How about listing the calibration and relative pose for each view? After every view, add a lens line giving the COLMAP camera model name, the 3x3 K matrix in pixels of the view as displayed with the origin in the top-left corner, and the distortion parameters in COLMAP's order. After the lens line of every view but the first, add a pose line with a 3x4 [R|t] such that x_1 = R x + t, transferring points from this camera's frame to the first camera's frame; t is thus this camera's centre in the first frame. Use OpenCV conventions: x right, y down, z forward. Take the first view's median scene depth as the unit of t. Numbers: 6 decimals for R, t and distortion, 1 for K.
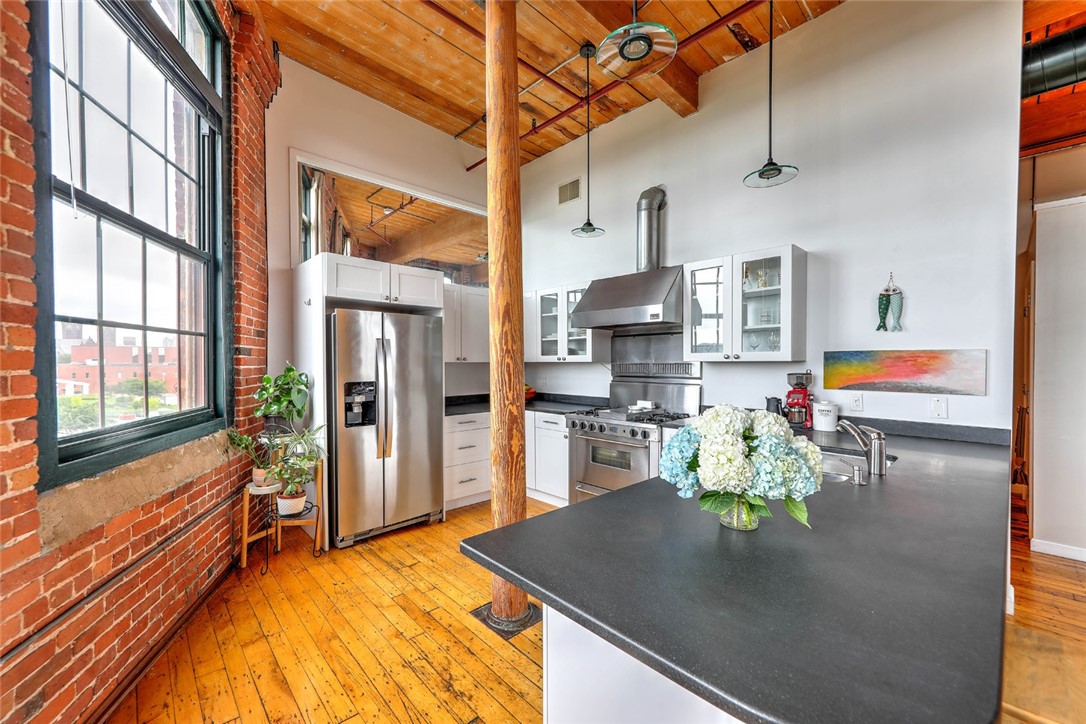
lens RADIAL K [[419.4, 0, 532.3], [0, 419.4, 369.7], [0, 0, 1]] dist [0.002909, -0.000317]
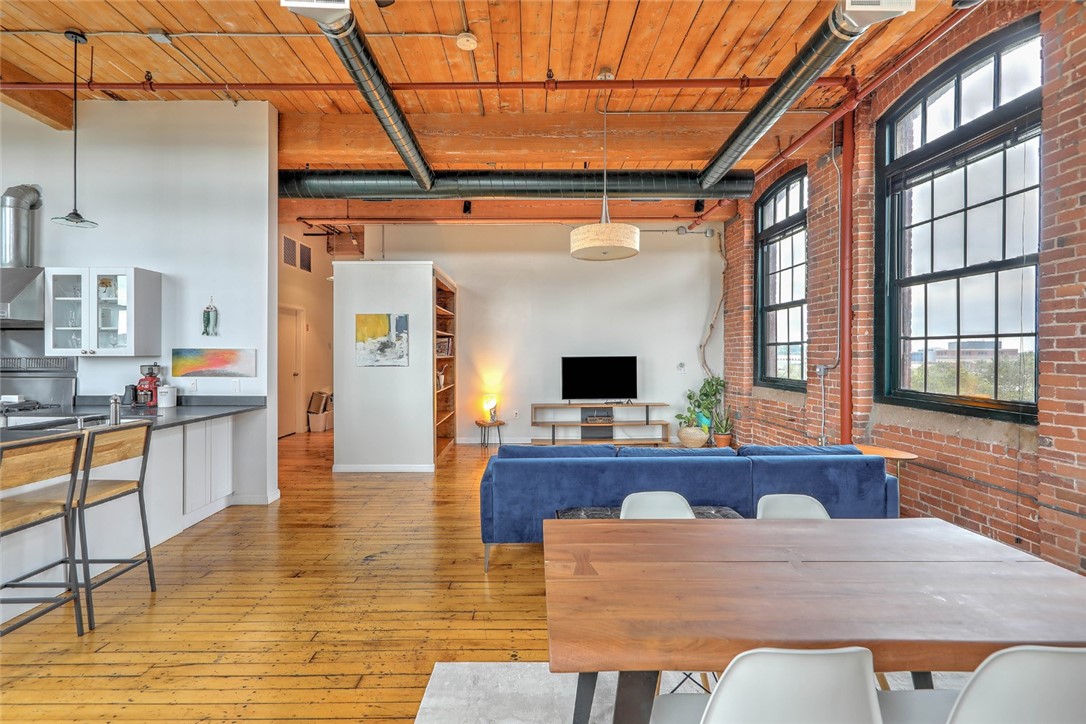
lens RADIAL K [[504.5, 0, 534.1], [0, 504.5, 351.4], [0, 0, 1]] dist [0.005278, 0.000228]
pose [[0.672363, 0.006624, 0.740192, 0.270447], [0.011826, 0.999736, -0.019688, 0.010786], [-0.740127, 0.021991, 0.672107, -0.953371]]
